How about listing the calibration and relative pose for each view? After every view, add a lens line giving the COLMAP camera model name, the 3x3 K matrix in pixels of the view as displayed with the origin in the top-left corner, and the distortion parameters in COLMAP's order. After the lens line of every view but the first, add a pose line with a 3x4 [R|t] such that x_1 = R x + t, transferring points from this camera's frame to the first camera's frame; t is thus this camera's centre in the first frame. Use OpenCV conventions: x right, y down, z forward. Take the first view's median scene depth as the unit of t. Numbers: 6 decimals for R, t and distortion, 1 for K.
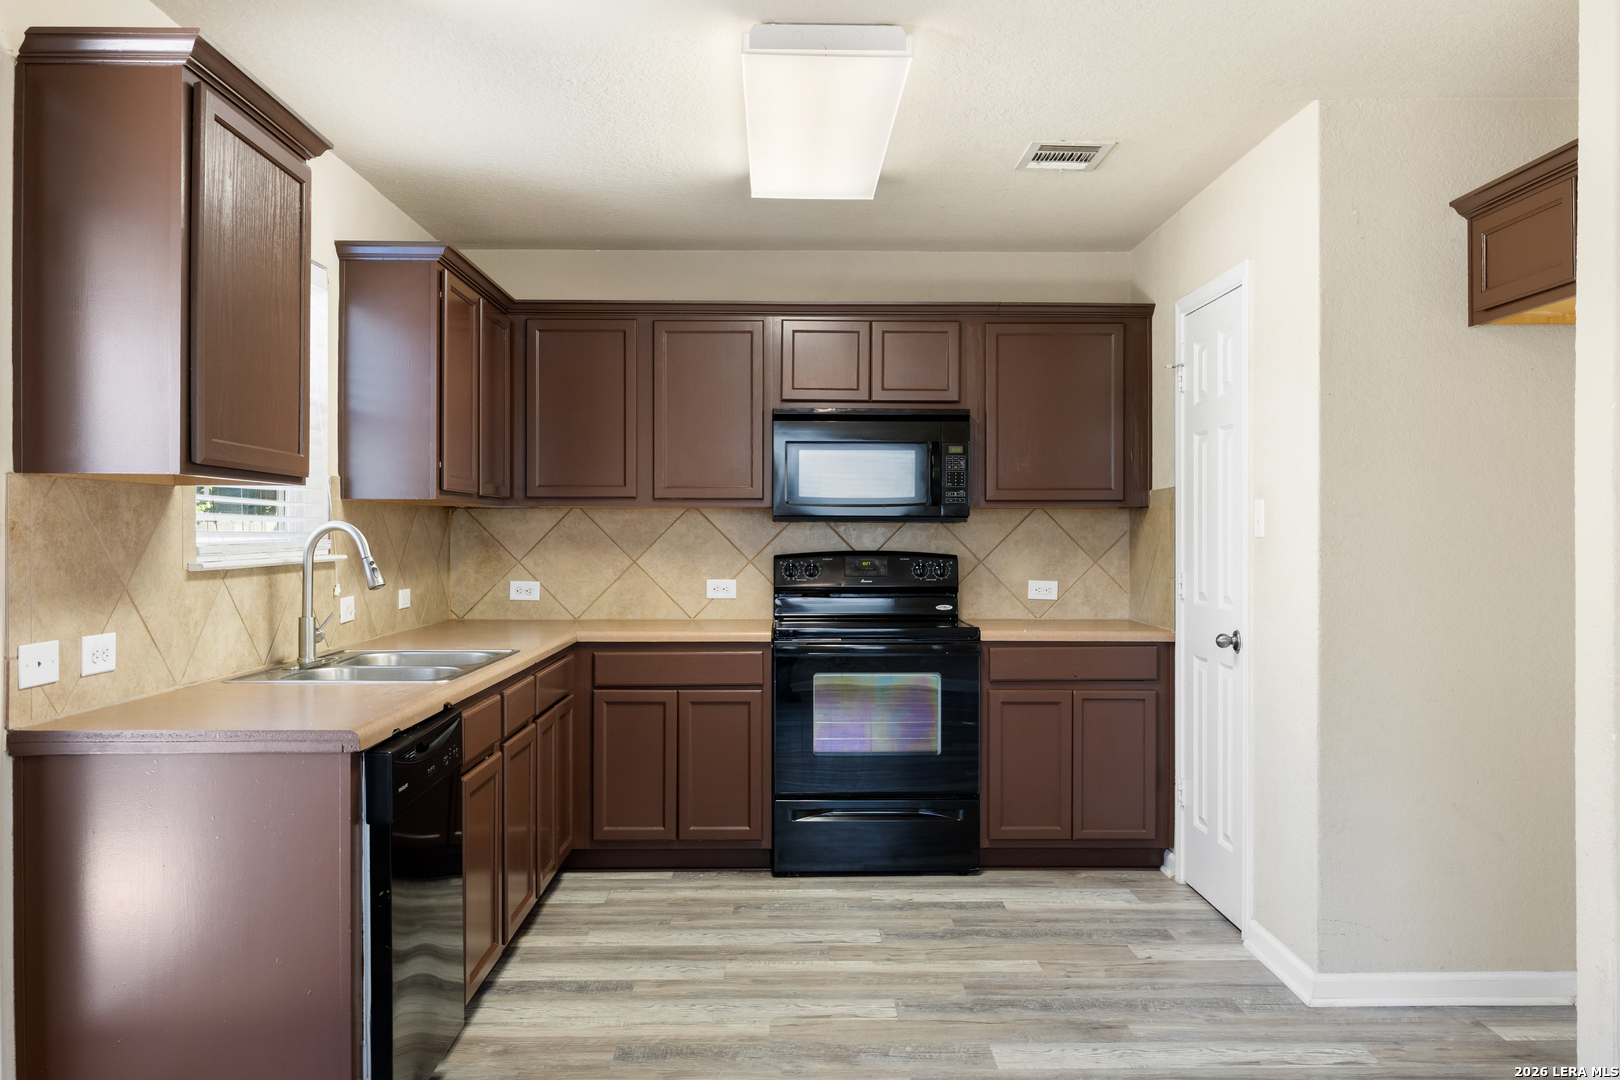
lens RADIAL K [[1279.1, 0, 806.6], [0, 1279.1, 550.0], [0, 0, 1]] dist [-0.004437, 0.004076]
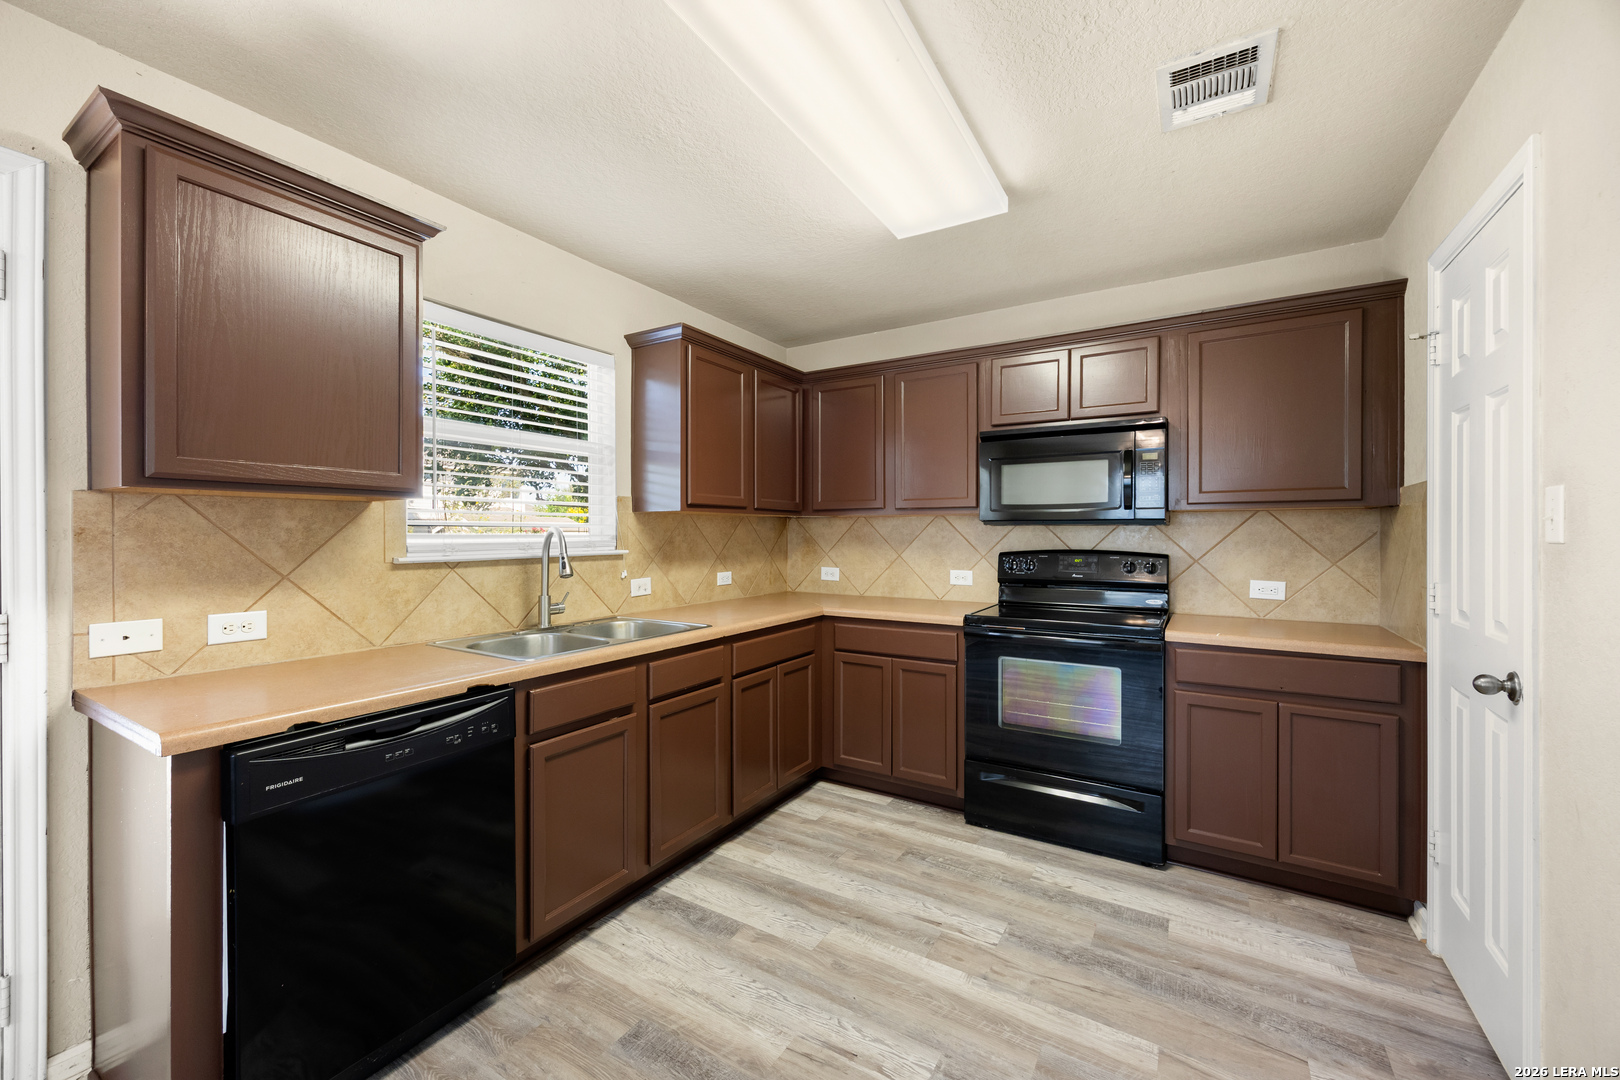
lens RADIAL K [[636.7, 0, 807.5], [0, 636.7, 539.1], [0, 0, 1]] dist [0.002941, 0.000422]
pose [[0.842645, 0.003759, -0.538456, 0.169259], [-0.005778, 0.999981, -0.002061, -0.007122], [0.538438, 0.004848, 0.842651, 0.420230]]
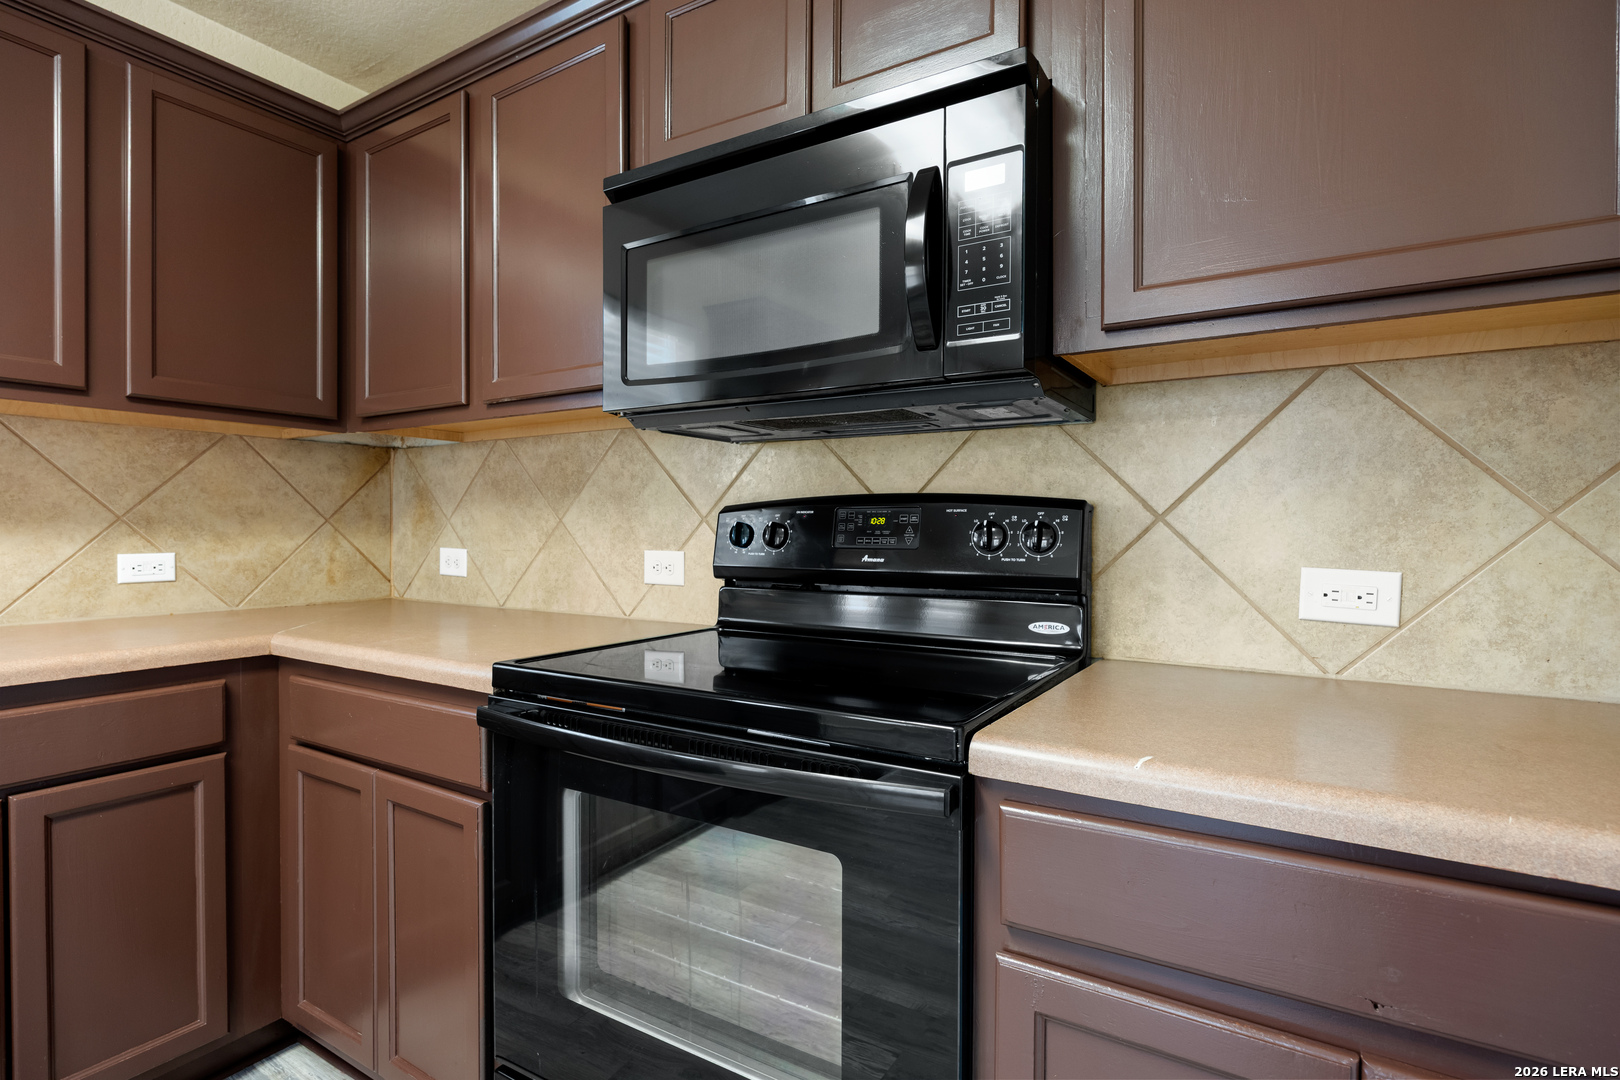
lens RADIAL K [[797.4, 0, 810.0], [0, 797.4, 540.0], [0, 0, 1]] dist [-0.004566, -0.000521]
pose [[0.842575, 0.009597, -0.538493, 0.201500], [-0.010097, 0.999947, 0.002022, 0.019106], [0.538484, 0.003733, 0.842628, 0.833107]]
